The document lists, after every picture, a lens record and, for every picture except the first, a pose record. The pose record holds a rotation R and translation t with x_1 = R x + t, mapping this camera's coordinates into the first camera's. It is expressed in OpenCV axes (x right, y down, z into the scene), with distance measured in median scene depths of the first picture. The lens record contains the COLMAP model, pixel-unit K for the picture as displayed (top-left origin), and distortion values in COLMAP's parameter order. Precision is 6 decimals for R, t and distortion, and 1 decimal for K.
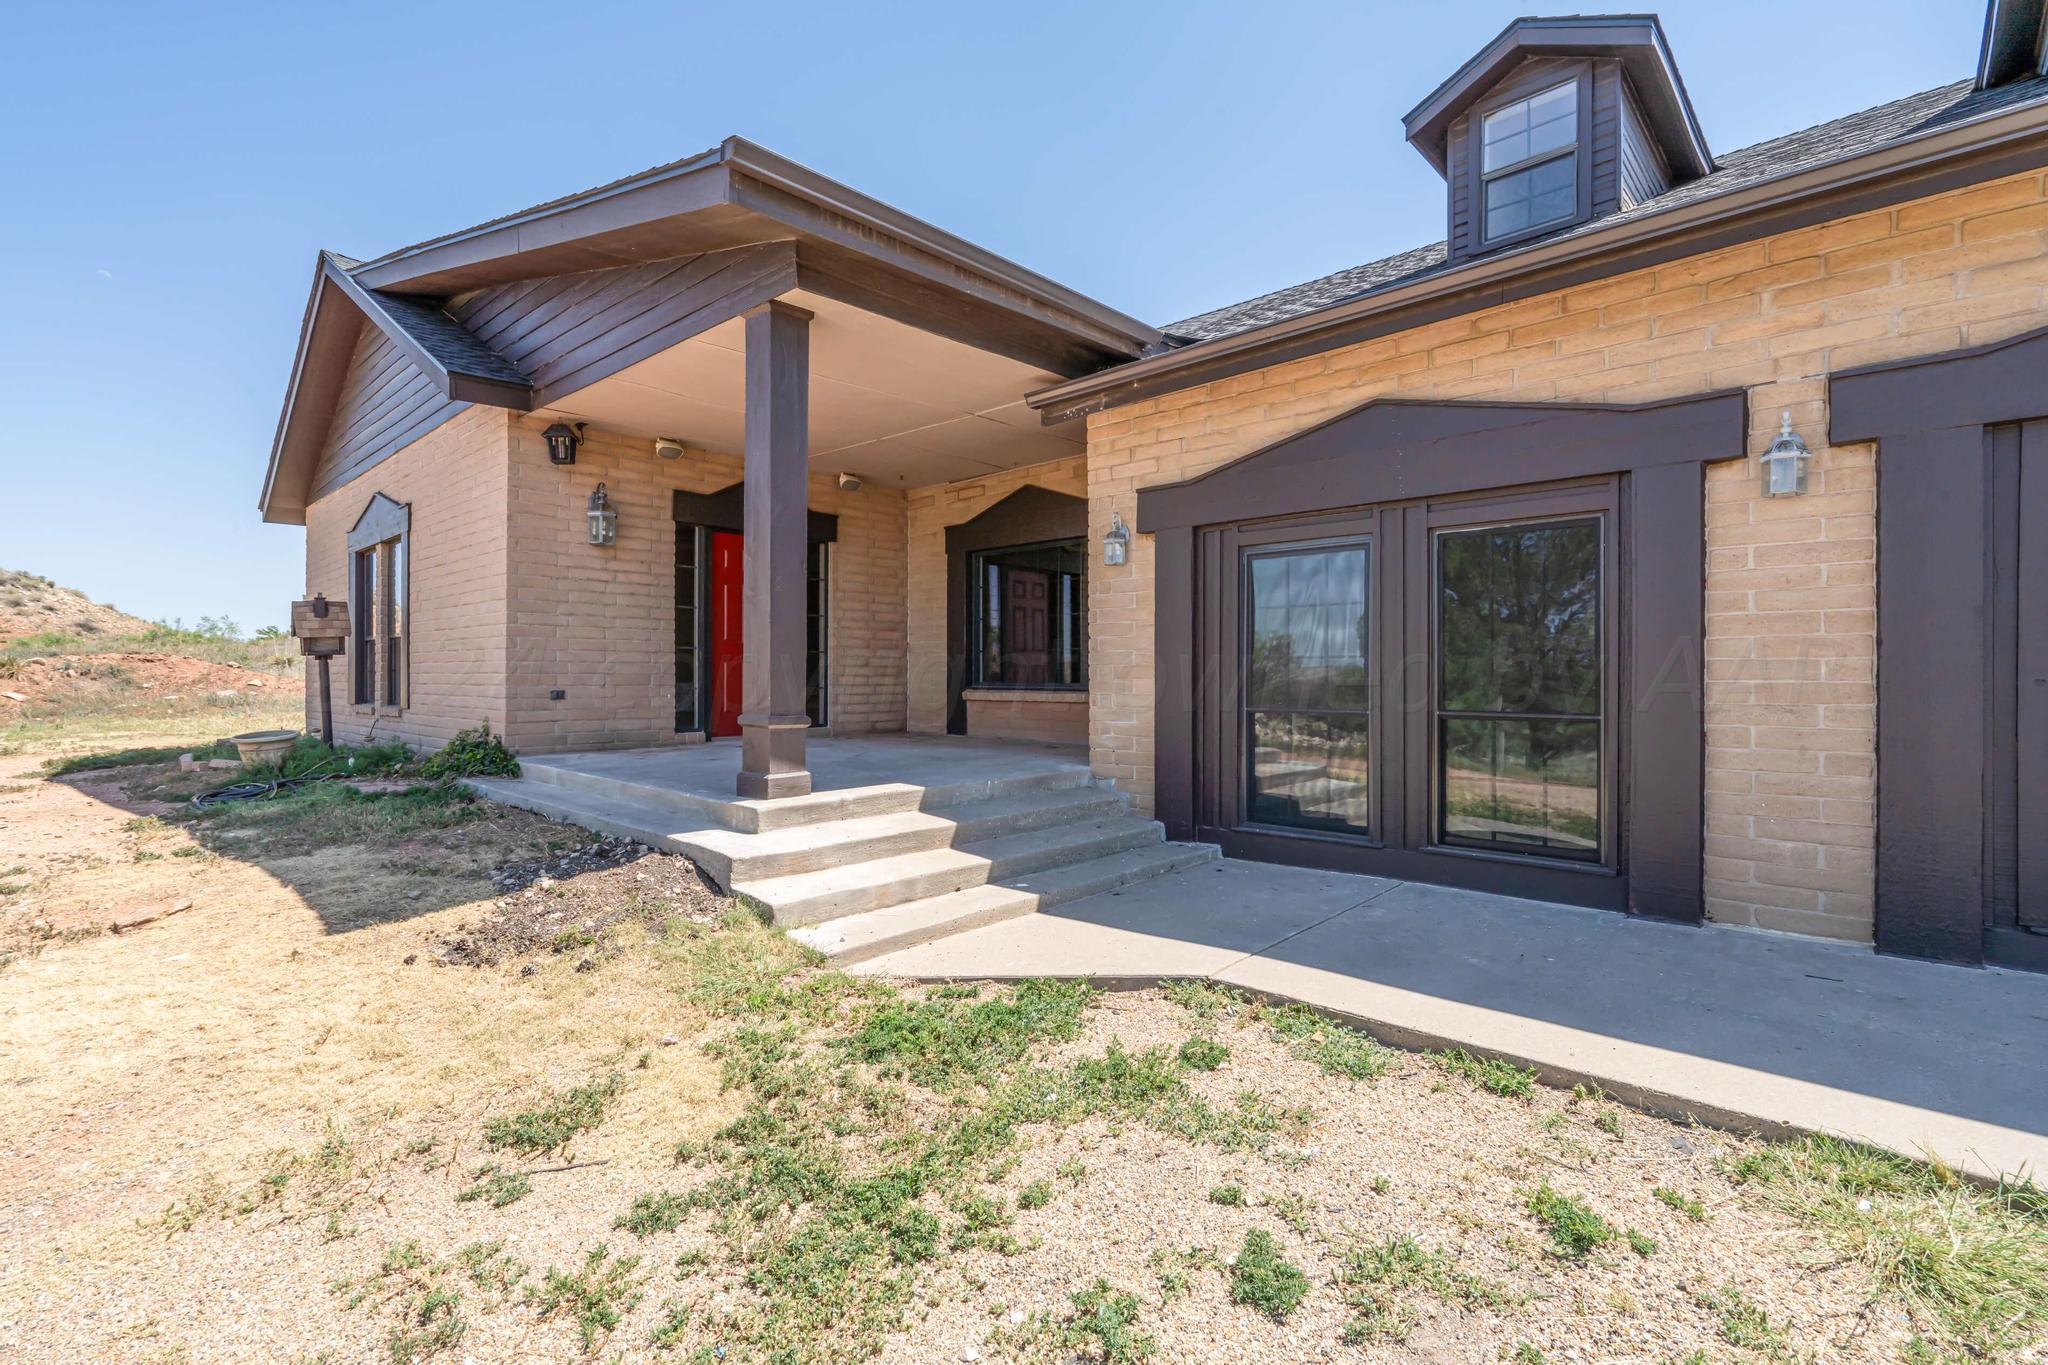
lens RADIAL K [[939.4, 0, 1024.2], [0, 939.4, 679.4], [0, 0, 1]] dist [-0.005991, 0.000981]
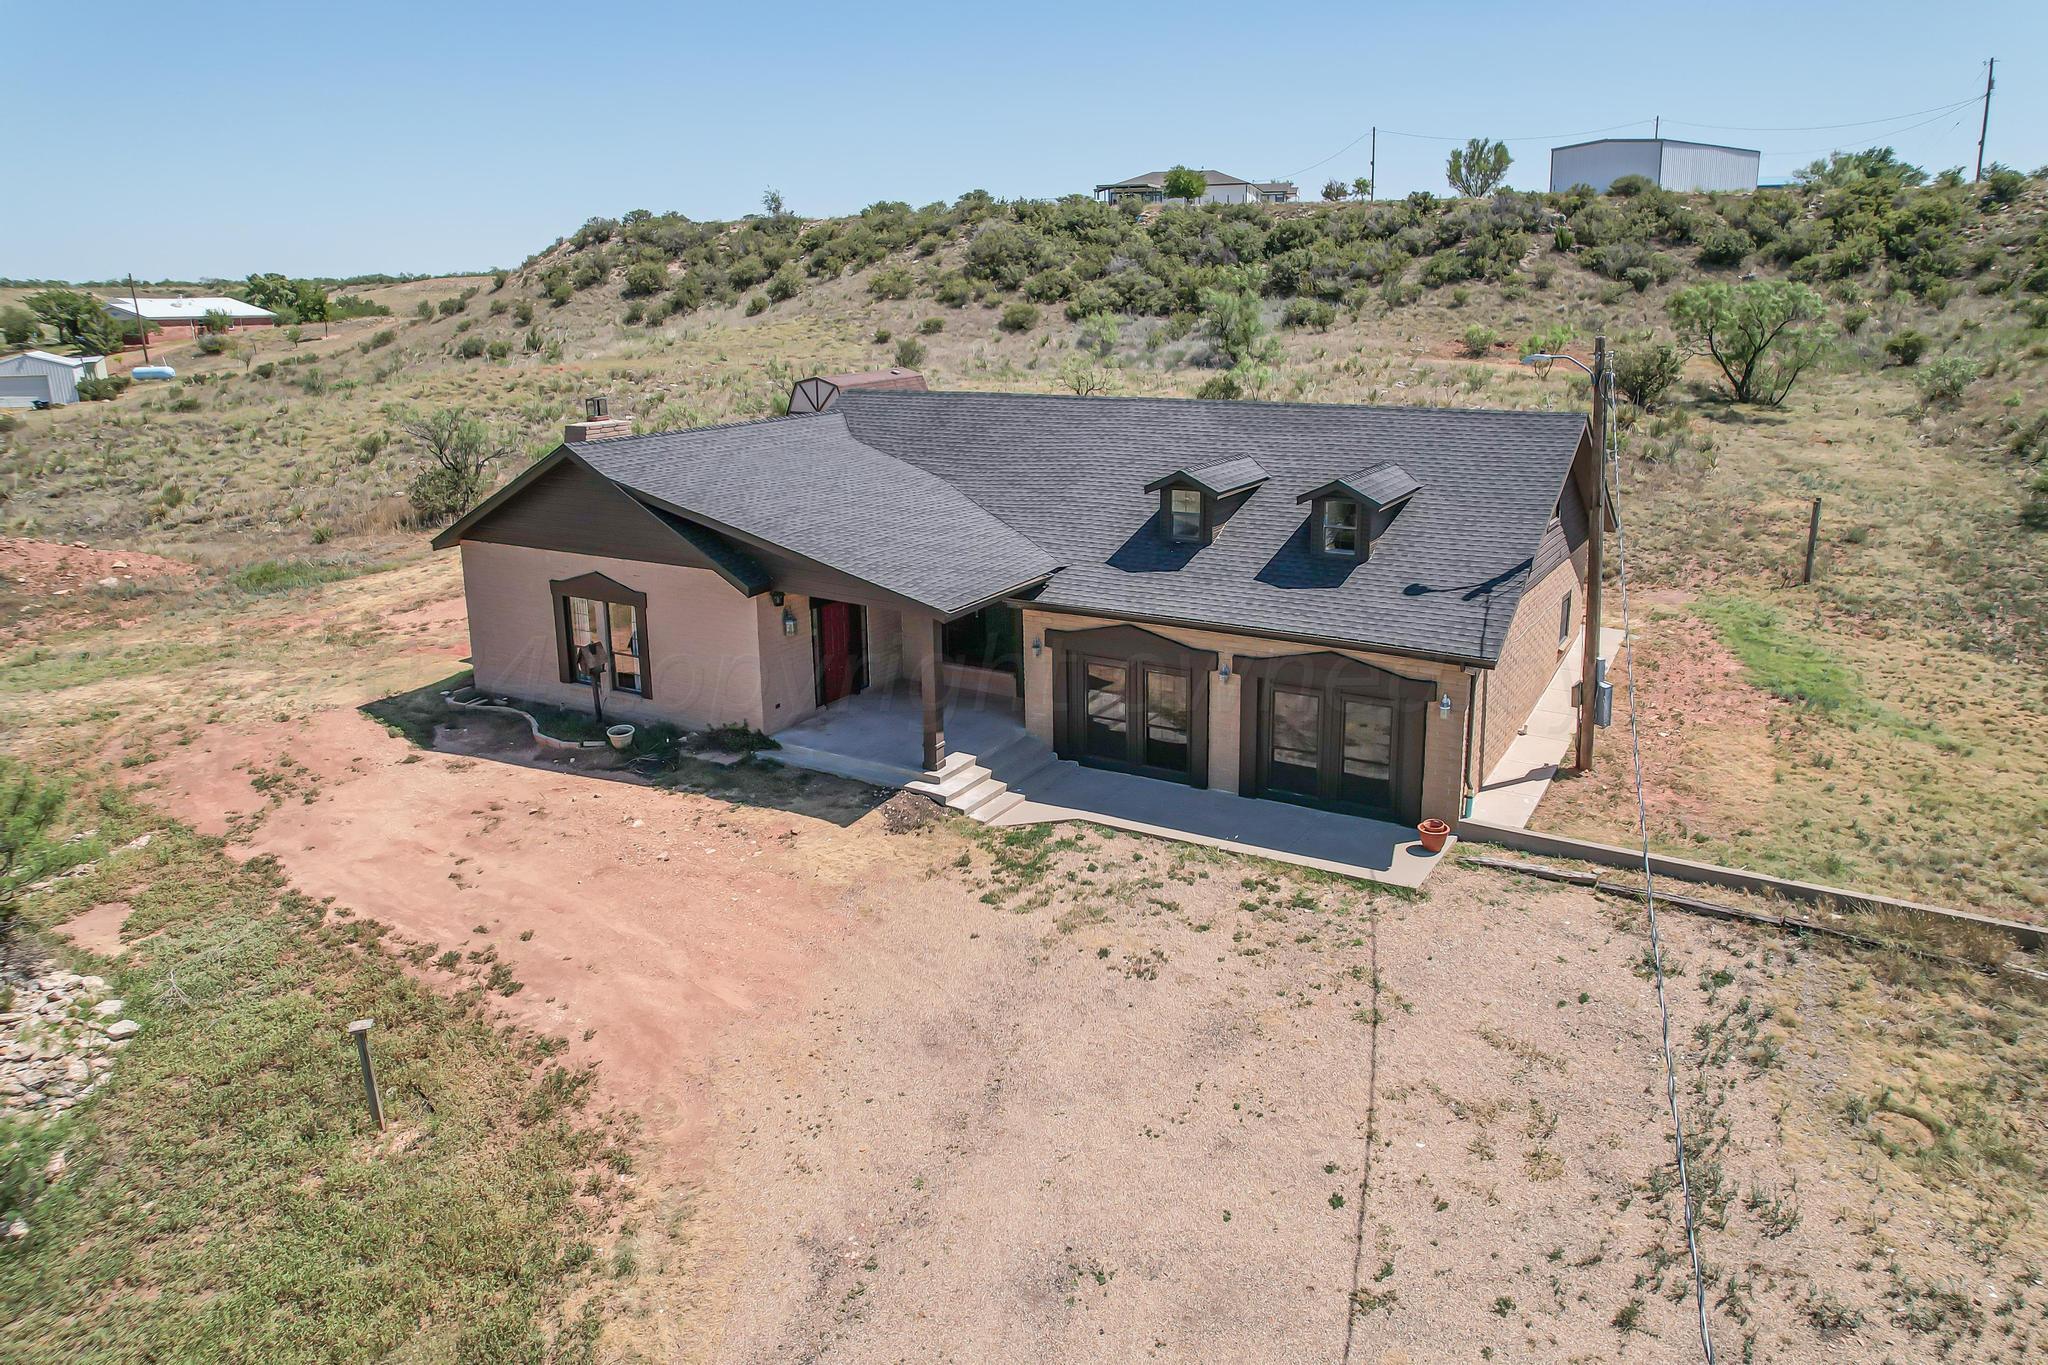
lens RADIAL K [[1315.8, 0, 1083.8], [0, 1315.8, 610.2], [0, 0, 1]] dist [-0.030977, 0.002485]
pose [[0.971609, -0.062820, 0.228099, -0.627402], [0.010675, 0.974764, 0.222984, -1.116329], [-0.236350, -0.214218, 0.947760, -2.568447]]
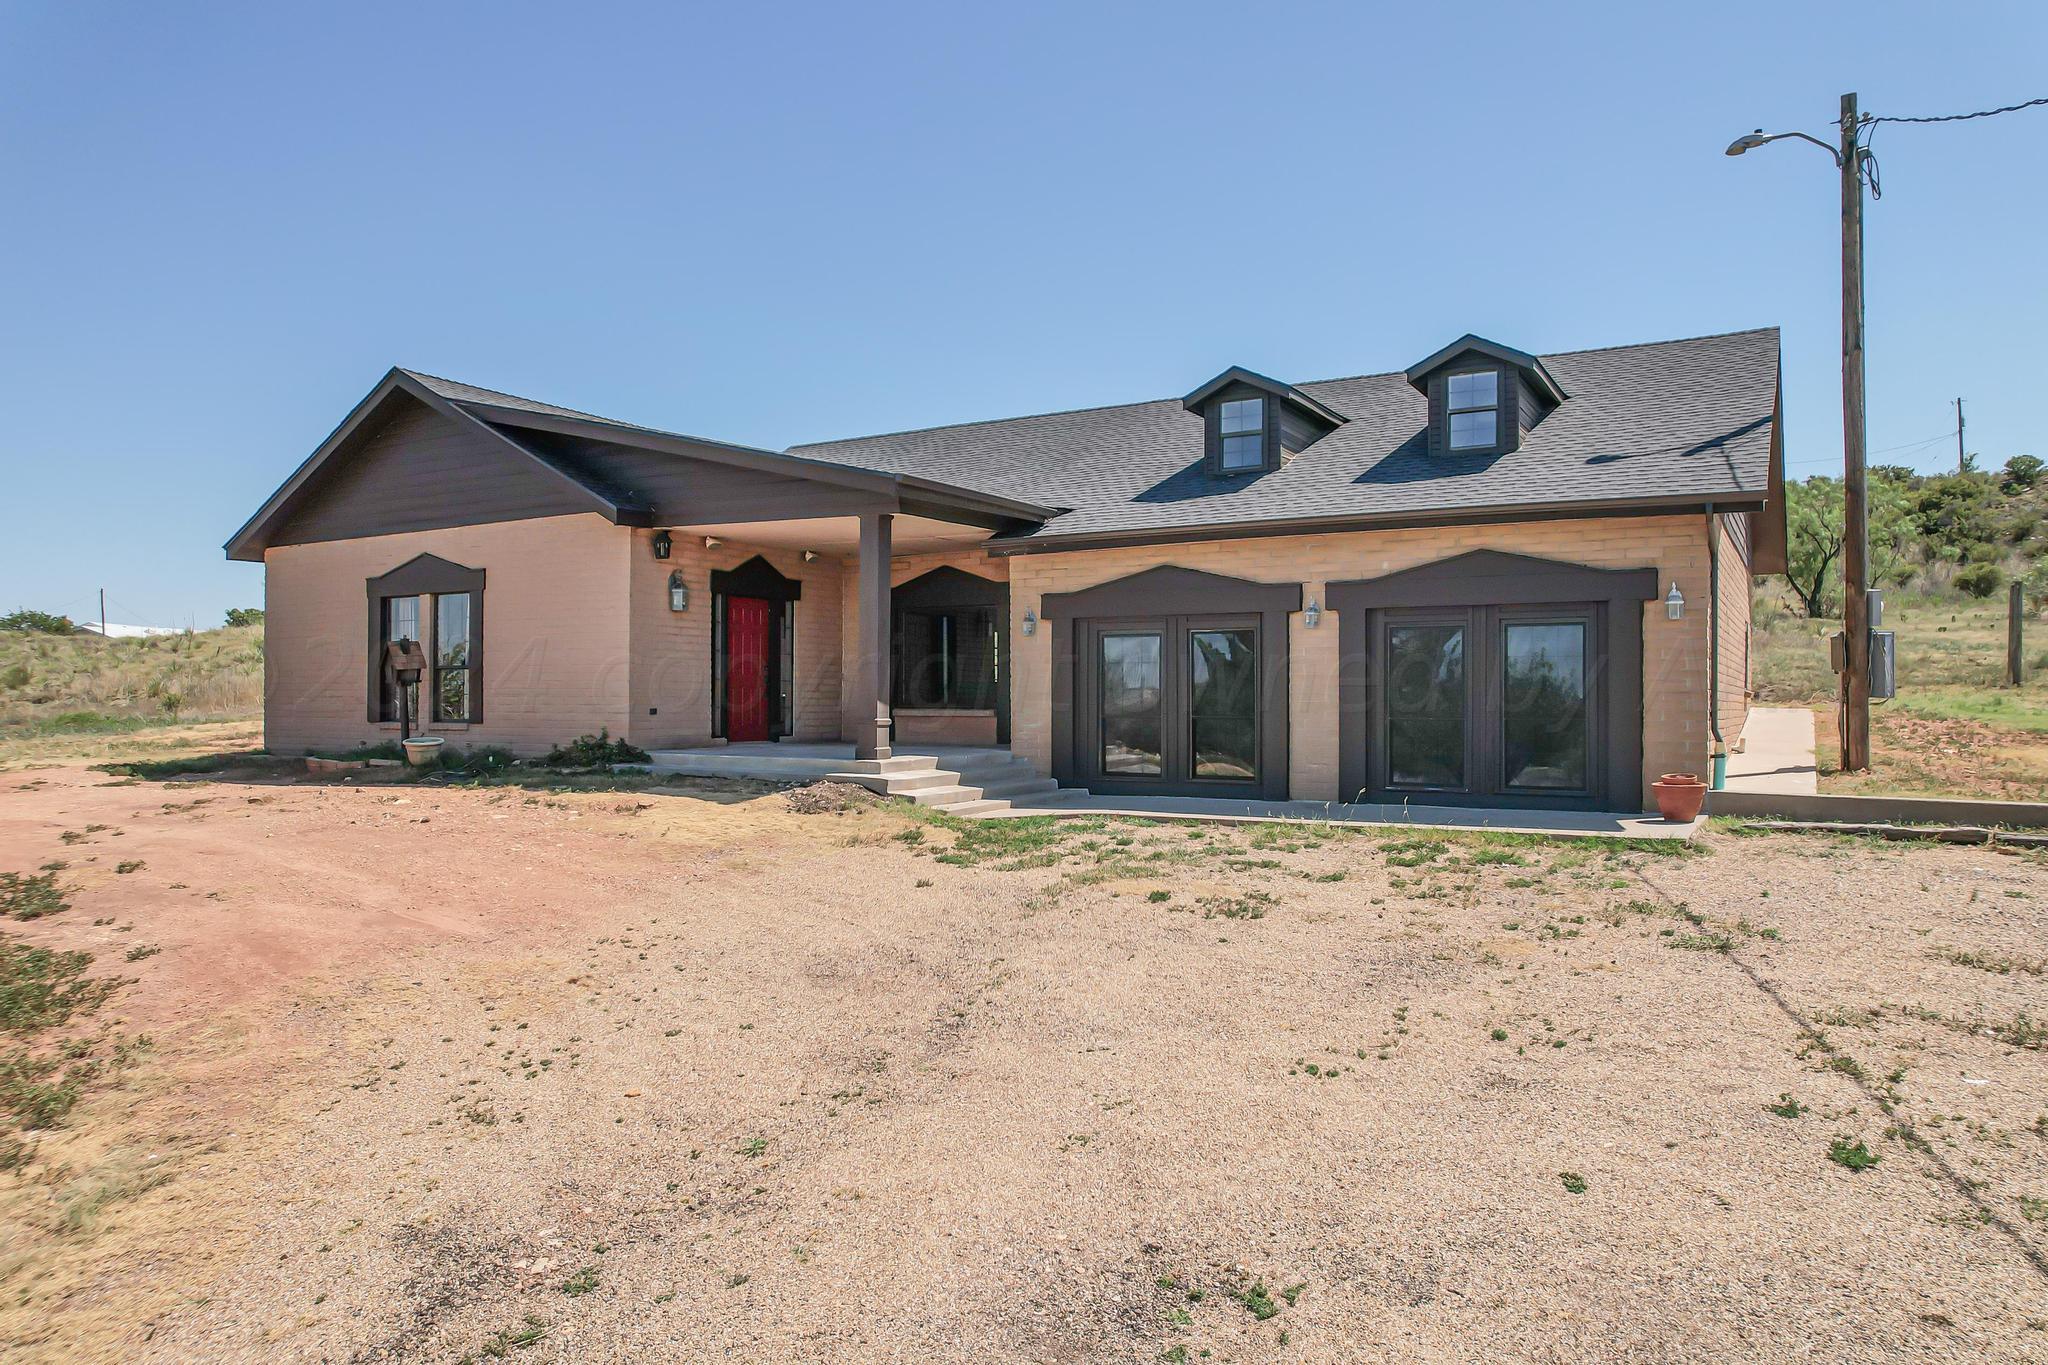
lens RADIAL K [[1315.8, 0, 1051.2], [0, 1315.8, 704.4], [0, 0, 1]] dist [-0.030977, 0.002485]
pose [[0.972996, -0.001188, 0.230820, -0.466034], [0.001337, 0.999999, -0.000491, 0.009086], [-0.230819, 0.000786, 0.972996, -1.529638]]
